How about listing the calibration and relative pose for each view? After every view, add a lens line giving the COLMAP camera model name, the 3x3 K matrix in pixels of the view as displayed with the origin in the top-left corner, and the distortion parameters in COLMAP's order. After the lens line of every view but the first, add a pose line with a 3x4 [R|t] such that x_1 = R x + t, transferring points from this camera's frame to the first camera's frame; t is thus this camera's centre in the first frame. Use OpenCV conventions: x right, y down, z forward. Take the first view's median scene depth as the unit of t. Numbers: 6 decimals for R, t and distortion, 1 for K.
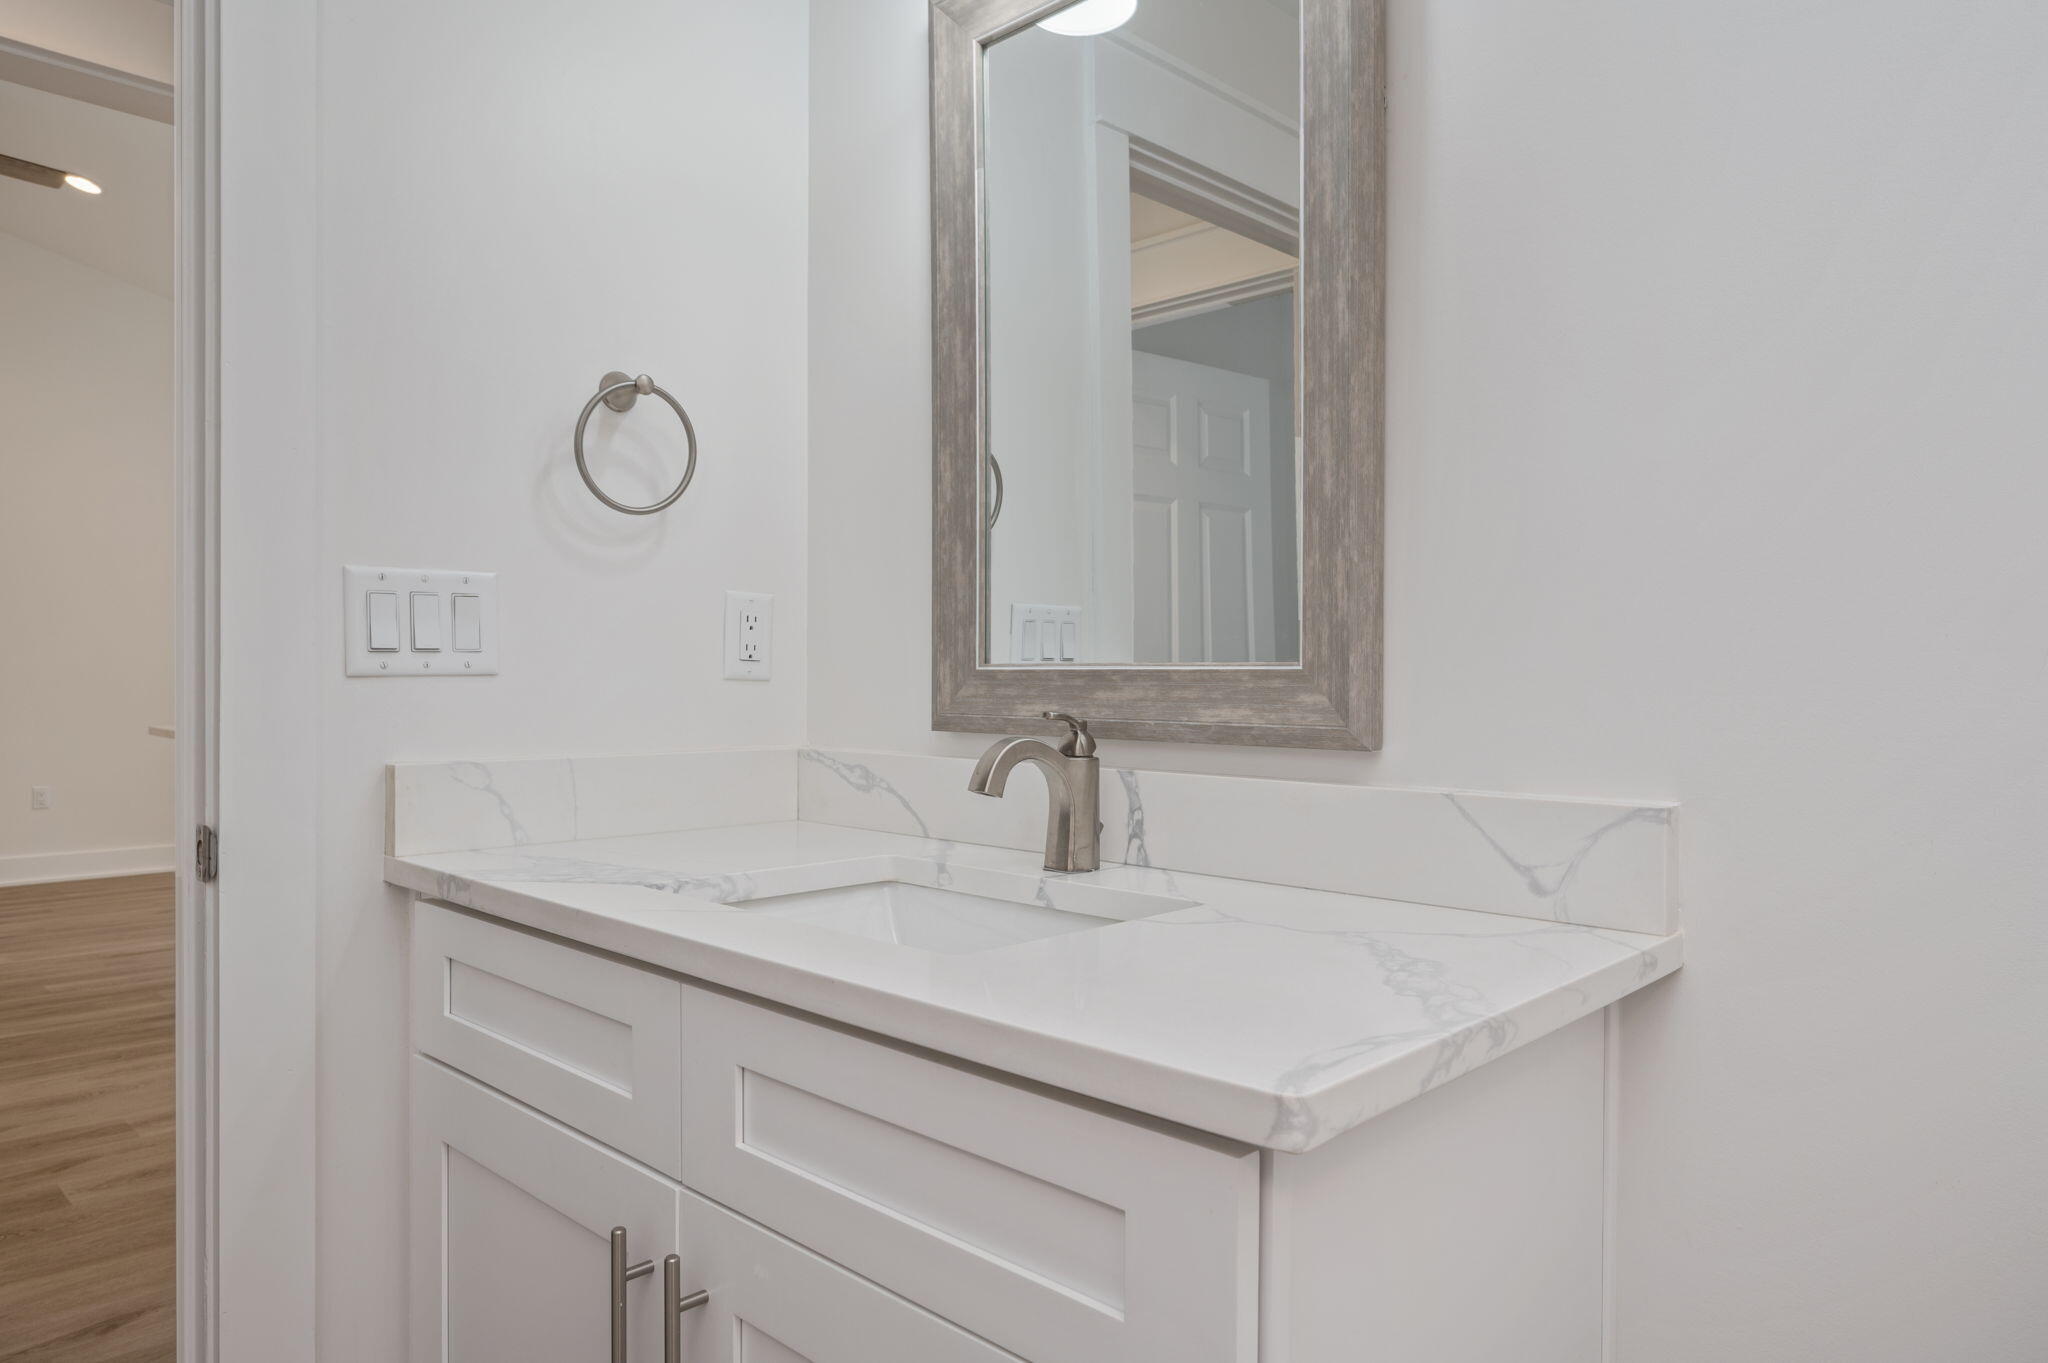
lens RADIAL K [[1316.1, 0, 1027.1], [0, 1316.1, 655.9], [0, 0, 1]] dist [0.003125, 0.001136]
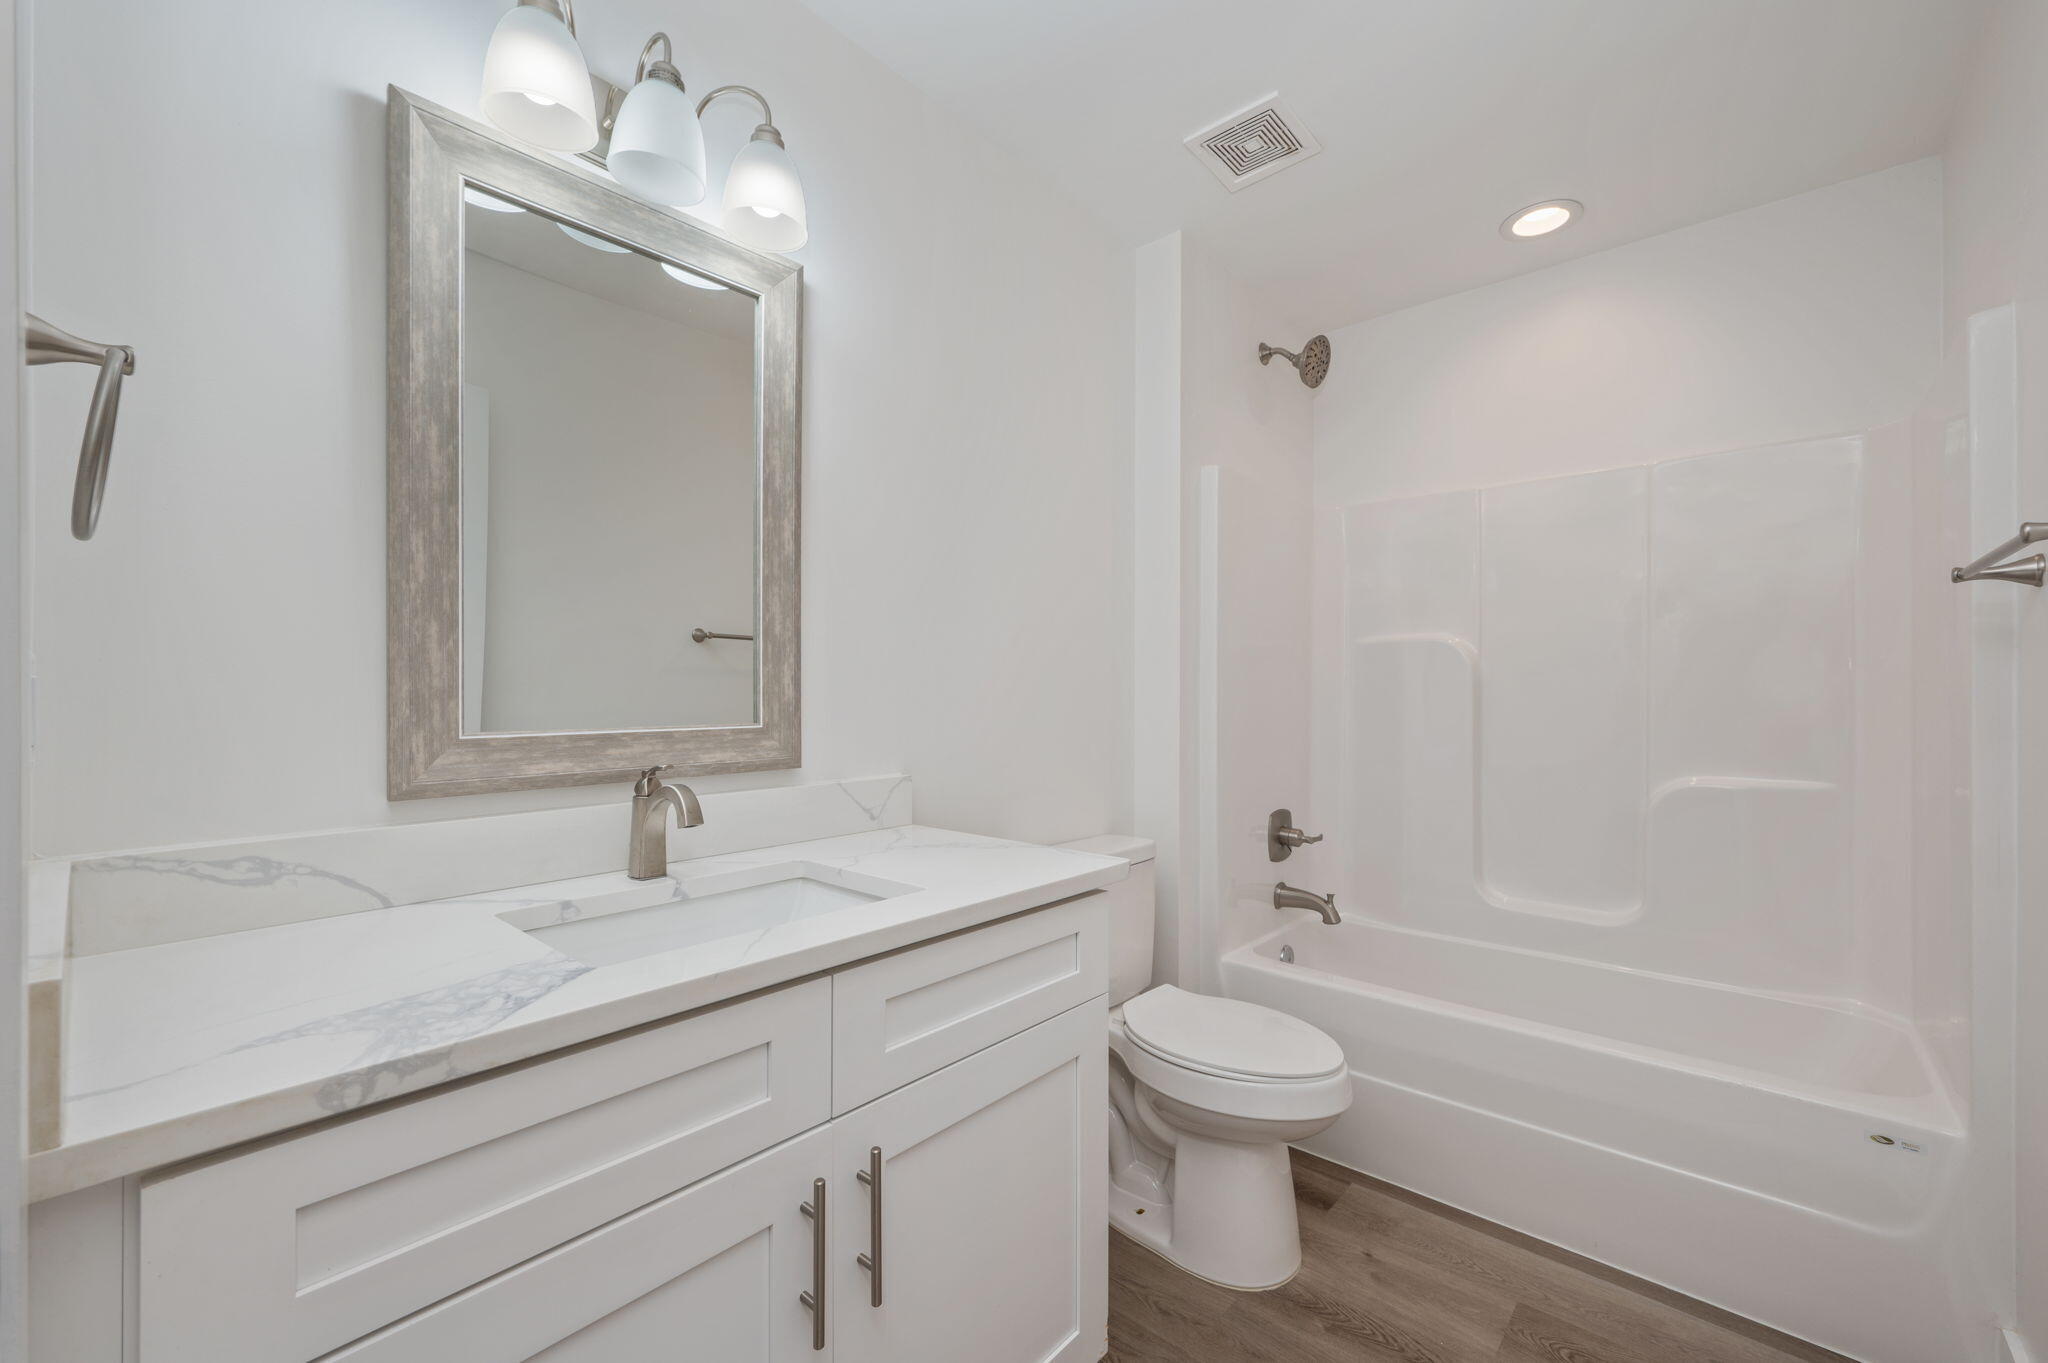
lens RADIAL K [[814.2, 0, 1029.0], [0, 814.2, 666.6], [0, 0, 1]] dist [0.000363, 0.000100]
pose [[-0.044660, 0.028844, 0.998586, -0.925001], [-0.011826, 0.999498, -0.029400, -0.044611], [-0.998932, -0.013122, -0.044297, 0.678176]]
